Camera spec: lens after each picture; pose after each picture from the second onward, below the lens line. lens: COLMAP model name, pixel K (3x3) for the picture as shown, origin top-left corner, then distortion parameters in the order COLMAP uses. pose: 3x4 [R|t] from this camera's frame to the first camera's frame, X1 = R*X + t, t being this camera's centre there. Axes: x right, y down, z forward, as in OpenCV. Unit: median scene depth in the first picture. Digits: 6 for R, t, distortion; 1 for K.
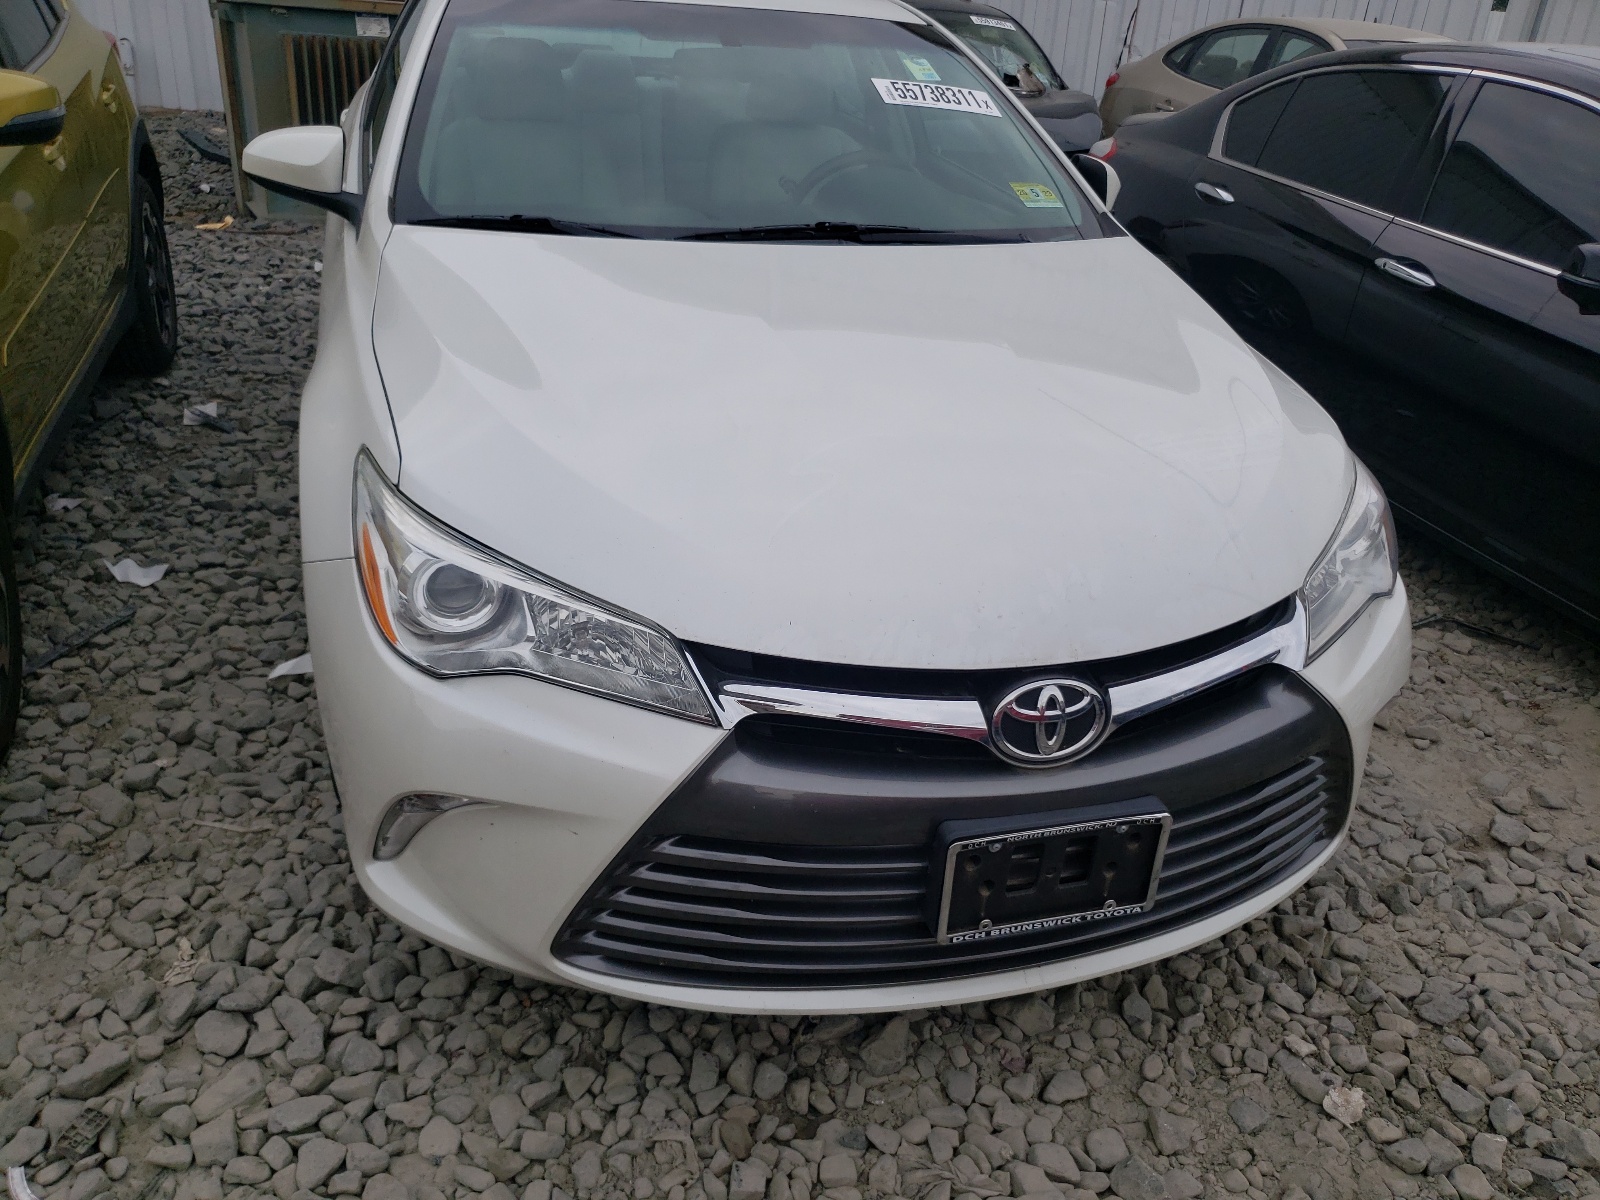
lens RADIAL K [[1212.5, 0, 800.0], [0, 1212.5, 600.0], [0, 0, 1]] dist [-0.034823, 0.077410]
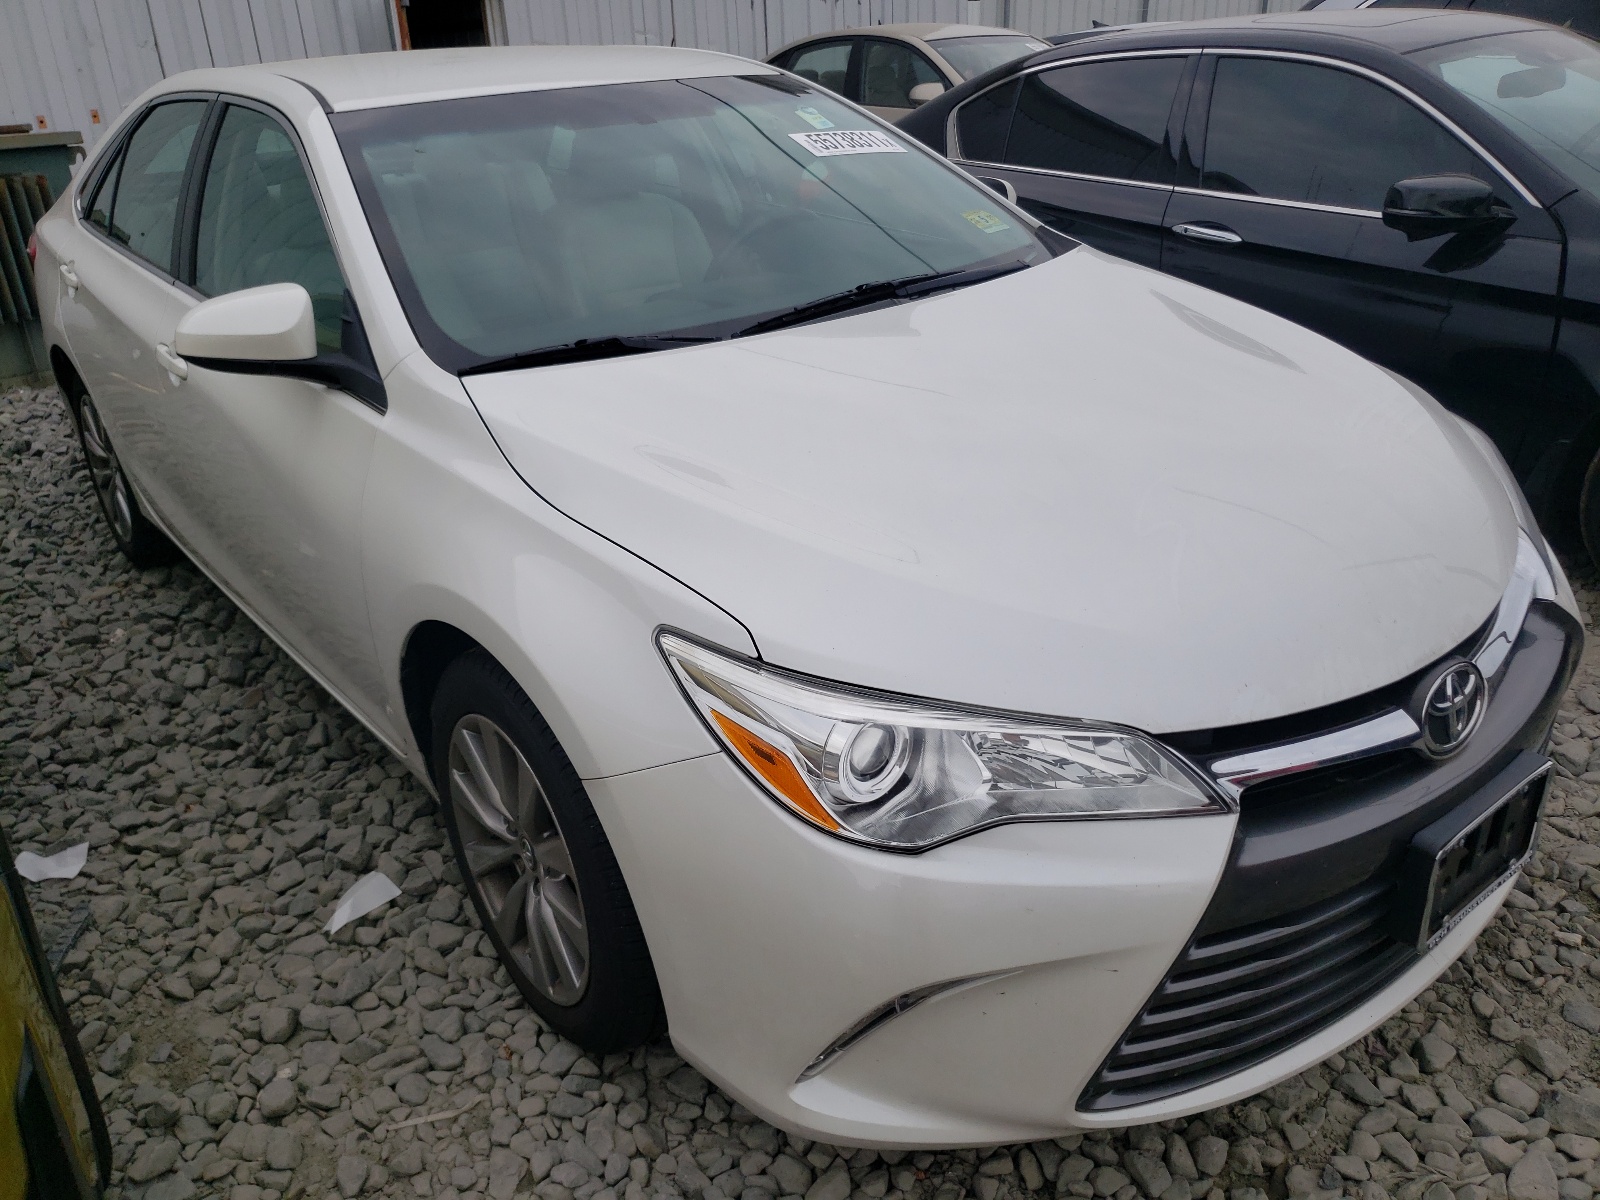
lens RADIAL K [[1215.2, 0, 800.0], [0, 1215.2, 600.0], [0, 0, 1]] dist [0.010007, 0.003180]
pose [[0.926599, -0.256890, 0.274632, -0.359157], [0.265109, 0.964190, 0.007431, -0.090446], [-0.266706, 0.065922, 0.961521, 0.094663]]
